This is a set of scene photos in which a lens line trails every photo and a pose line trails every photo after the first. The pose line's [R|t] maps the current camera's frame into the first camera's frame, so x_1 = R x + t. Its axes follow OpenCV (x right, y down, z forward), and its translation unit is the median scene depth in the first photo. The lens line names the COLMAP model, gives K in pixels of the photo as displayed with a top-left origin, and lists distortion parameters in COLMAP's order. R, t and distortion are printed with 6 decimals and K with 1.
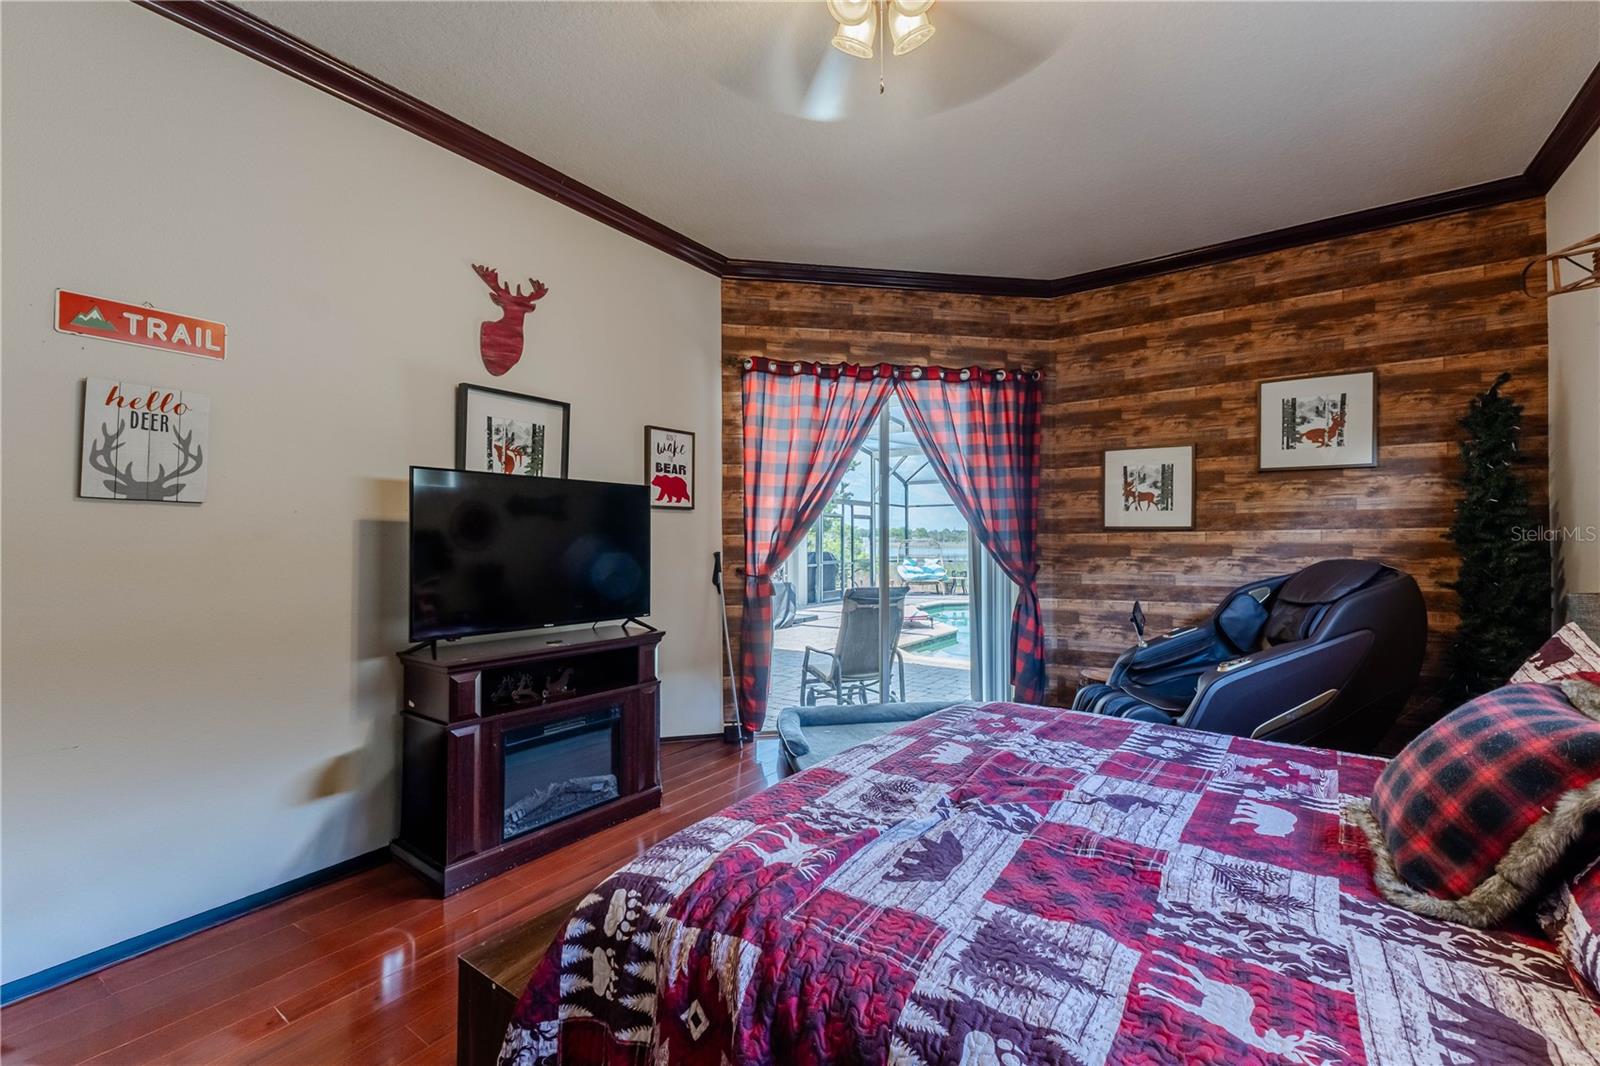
lens RADIAL K [[676.0, 0, 808.6], [0, 676.0, 536.1], [0, 0, 1]] dist [0.003370, -0.000095]
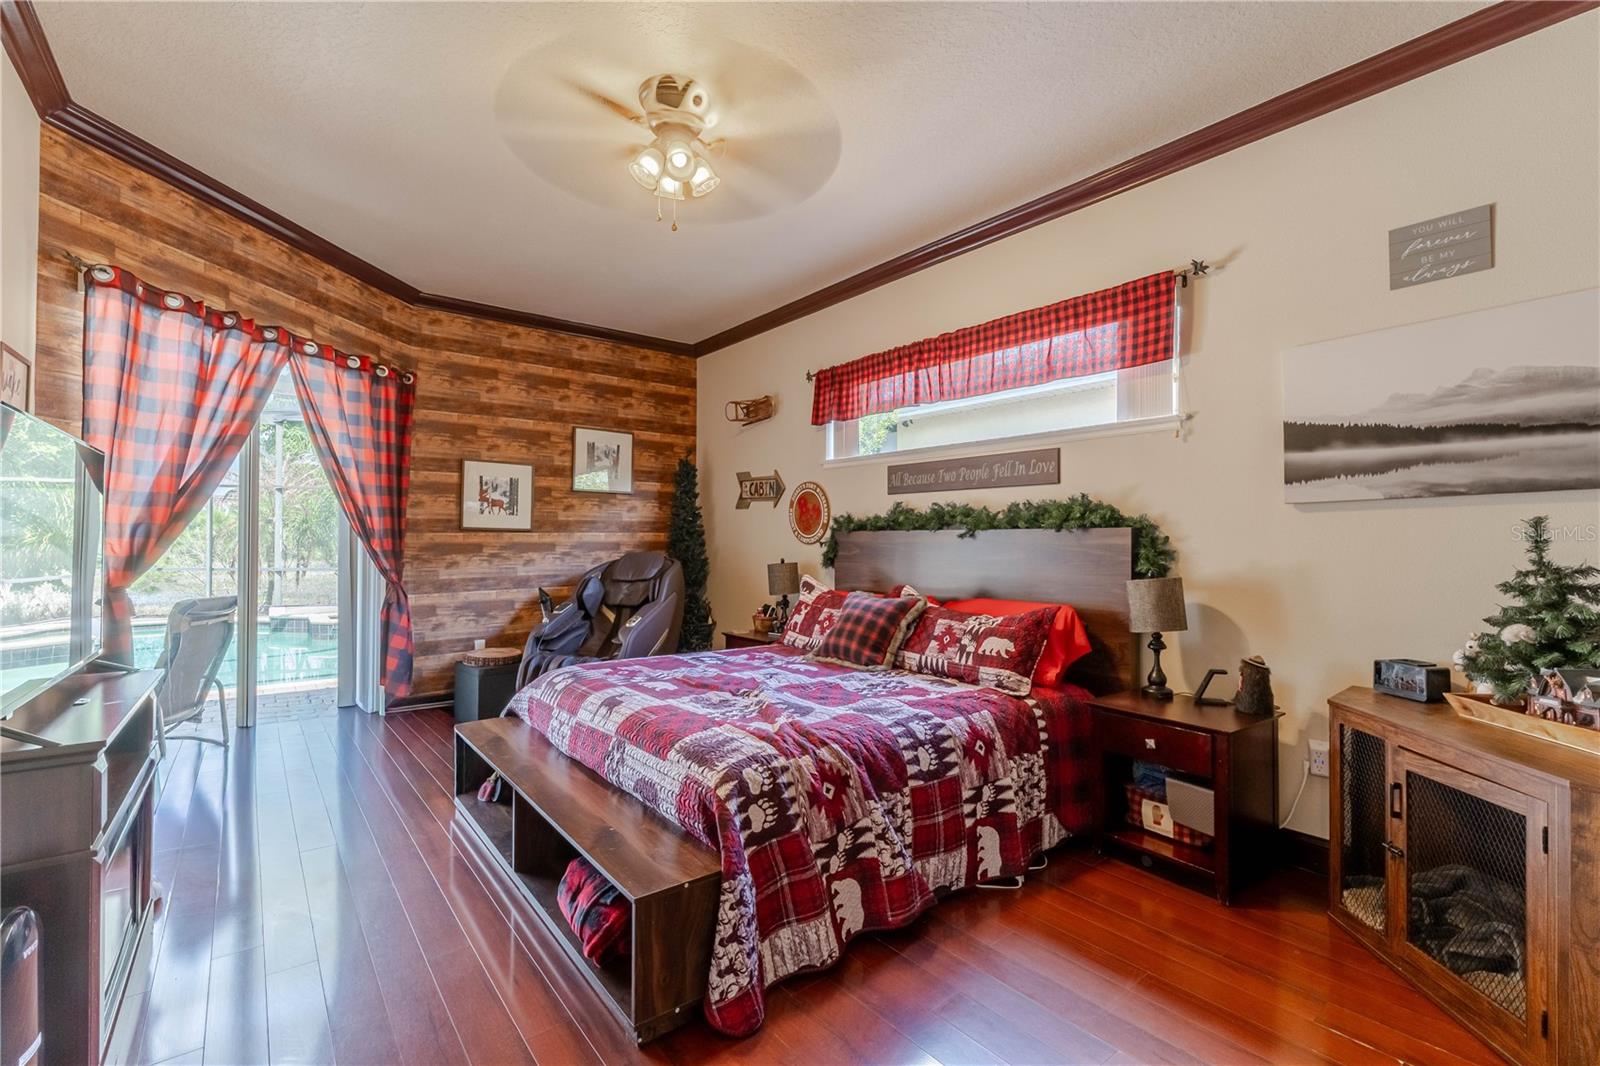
lens RADIAL K [[676.0, 0, 809.6], [0, 676.0, 534.9], [0, 0, 1]] dist [0.003370, -0.000095]
pose [[0.283405, 0.010367, 0.958944, -0.512214], [-0.011703, 0.999904, -0.007352, 0.000698], [-0.958929, -0.009139, 0.283500, 0.129518]]
